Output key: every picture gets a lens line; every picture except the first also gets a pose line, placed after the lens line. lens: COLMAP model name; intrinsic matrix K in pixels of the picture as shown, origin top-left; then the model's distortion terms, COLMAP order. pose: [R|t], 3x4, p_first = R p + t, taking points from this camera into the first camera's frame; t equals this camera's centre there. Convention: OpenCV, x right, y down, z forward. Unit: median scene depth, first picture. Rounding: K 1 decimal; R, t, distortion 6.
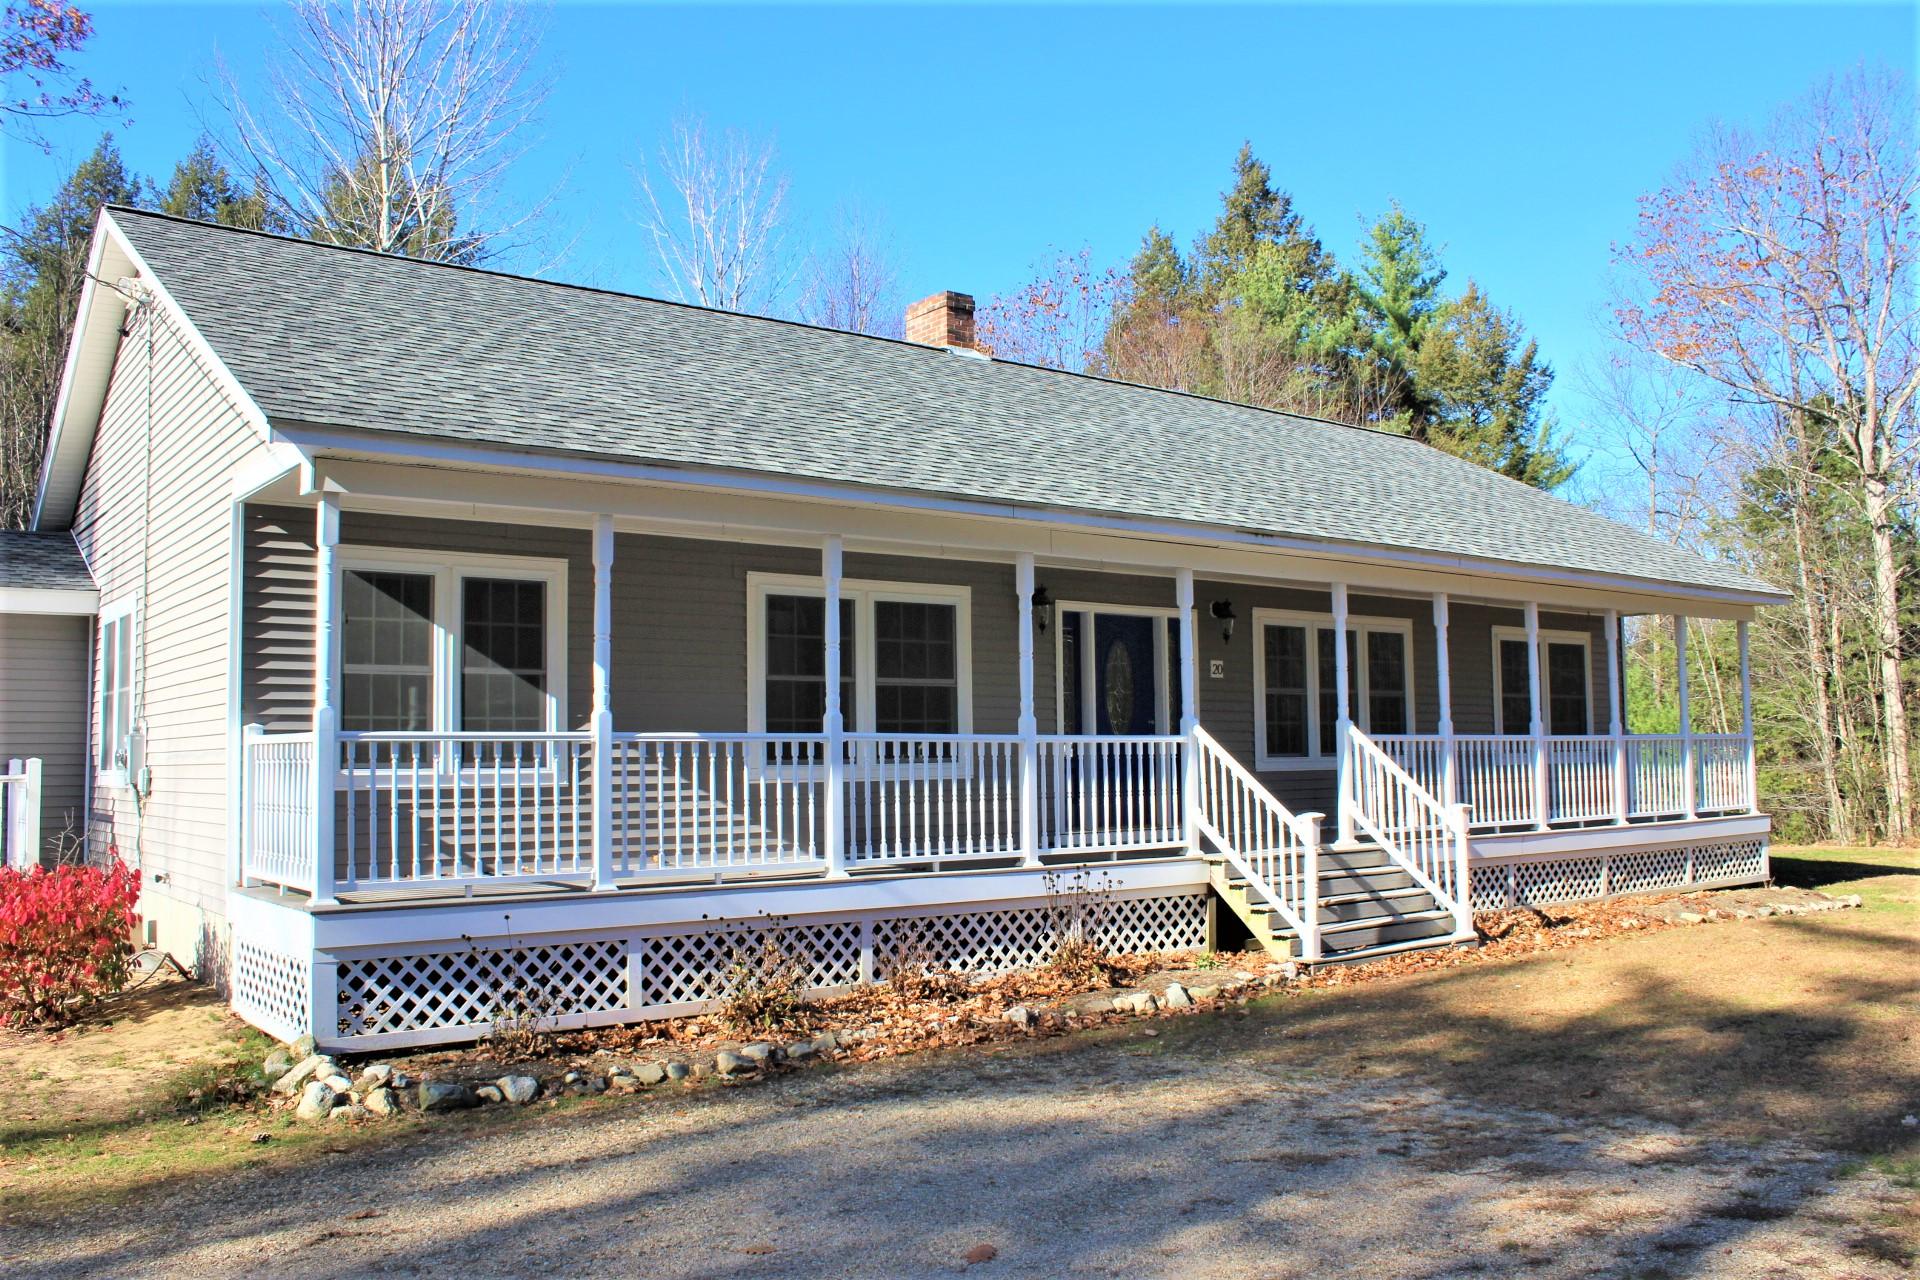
lens RADIAL K [[1598.3, 0, 960.0], [0, 1598.3, 640.0], [0, 0, 1]] dist [-0.125642, 0.072419]
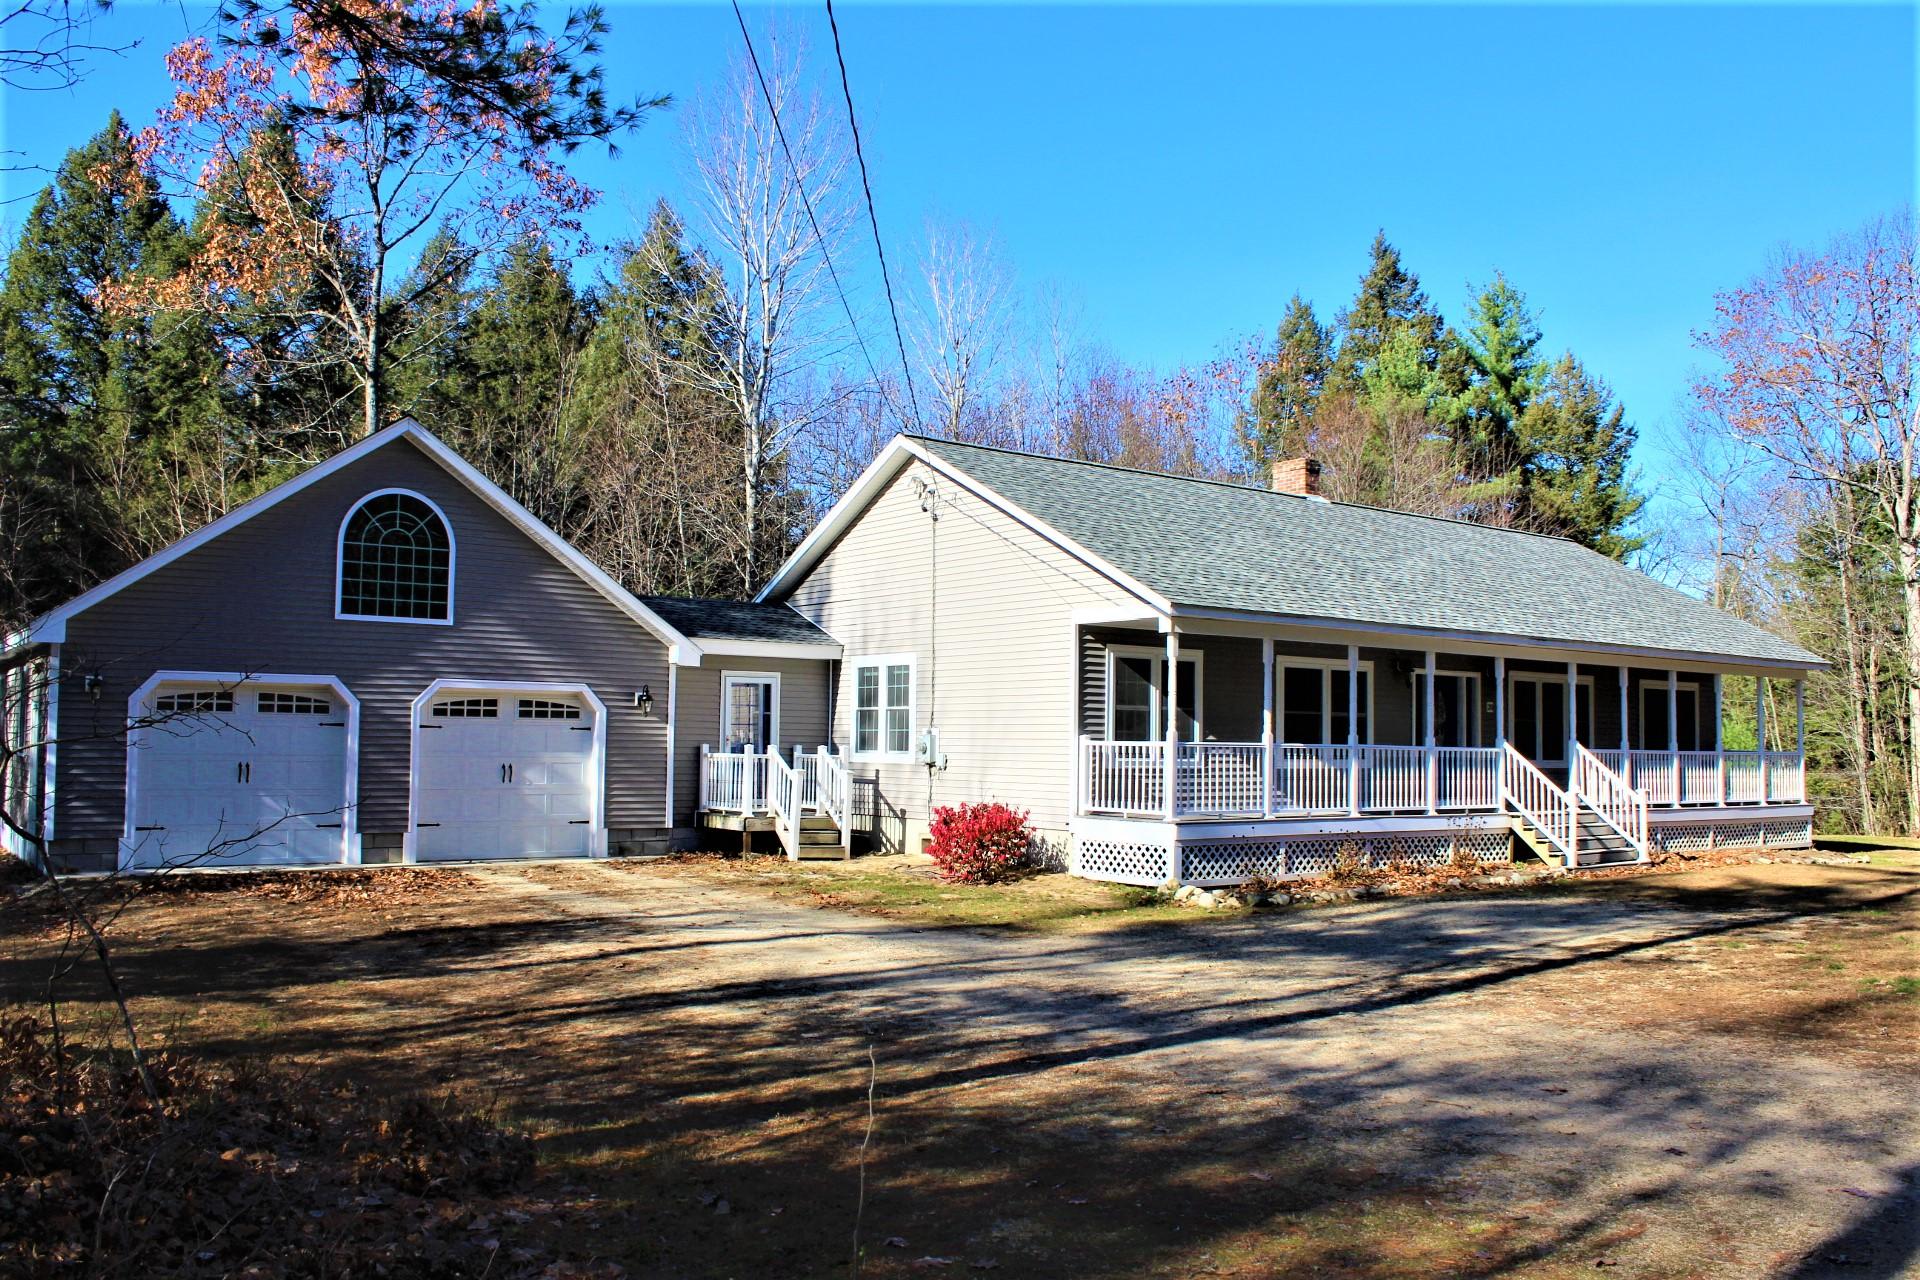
lens RADIAL K [[1598.3, 0, 960.0], [0, 1598.3, 640.0], [0, 0, 1]] dist [-0.125642, 0.072419]
pose [[0.999379, 0.024905, -0.024909, -0.453104], [-0.024683, 0.999653, 0.009198, -0.068074], [0.025129, -0.008578, 0.999647, -0.864773]]
